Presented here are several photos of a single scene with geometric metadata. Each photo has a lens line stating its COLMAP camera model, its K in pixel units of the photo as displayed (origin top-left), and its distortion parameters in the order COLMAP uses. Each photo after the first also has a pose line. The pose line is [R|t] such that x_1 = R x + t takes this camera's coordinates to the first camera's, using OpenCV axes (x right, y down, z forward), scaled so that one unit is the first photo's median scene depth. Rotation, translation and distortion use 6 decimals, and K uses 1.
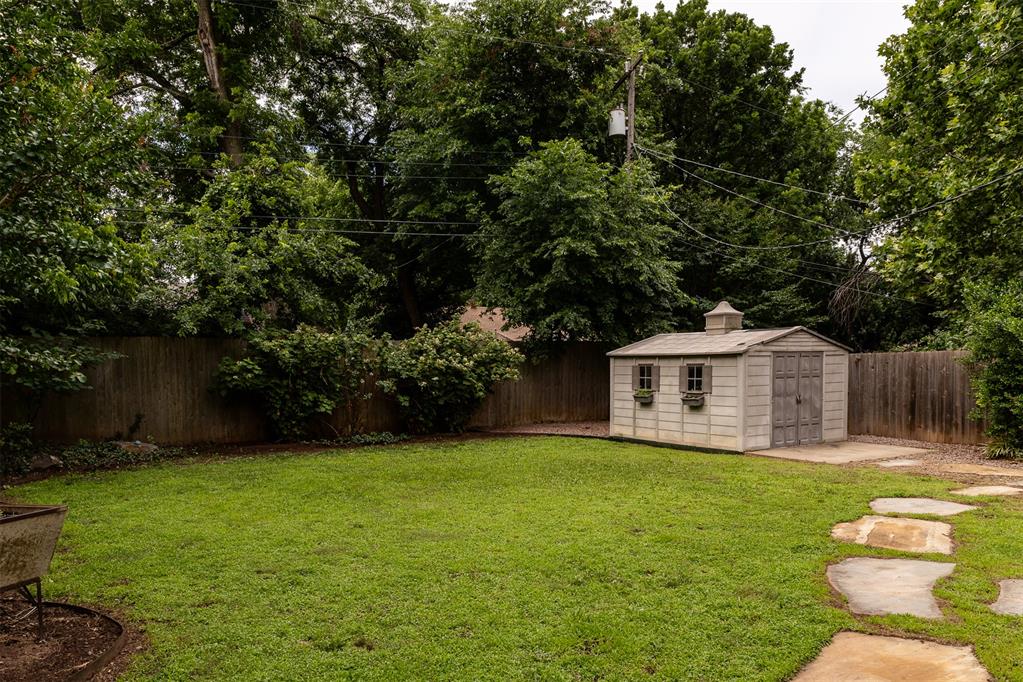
lens RADIAL K [[716.9, 0, 526.0], [0, 716.9, 390.2], [0, 0, 1]] dist [0.025767, -0.001795]
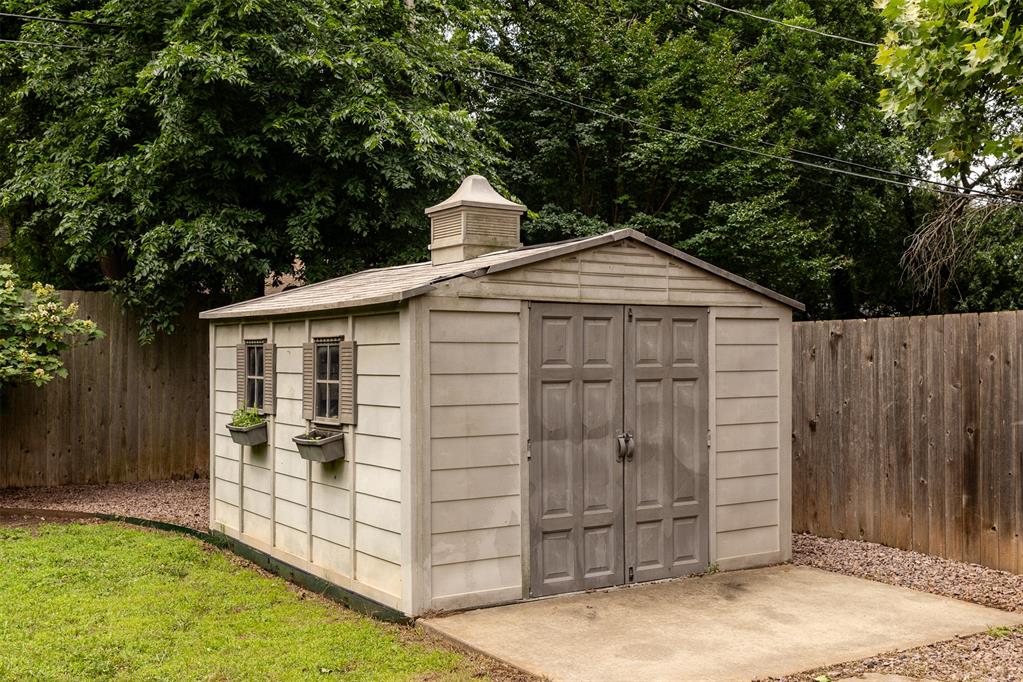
lens RADIAL K [[1072.0, 0, 511.5], [0, 1072.0, 341.0], [0, 0, 1]] dist [0.021414, 0.008068]
pose [[0.999754, 0.013140, 0.017875, 0.298193], [-0.012179, 0.998531, -0.052797, -0.008971], [-0.018543, 0.052566, 0.998445, 0.470143]]
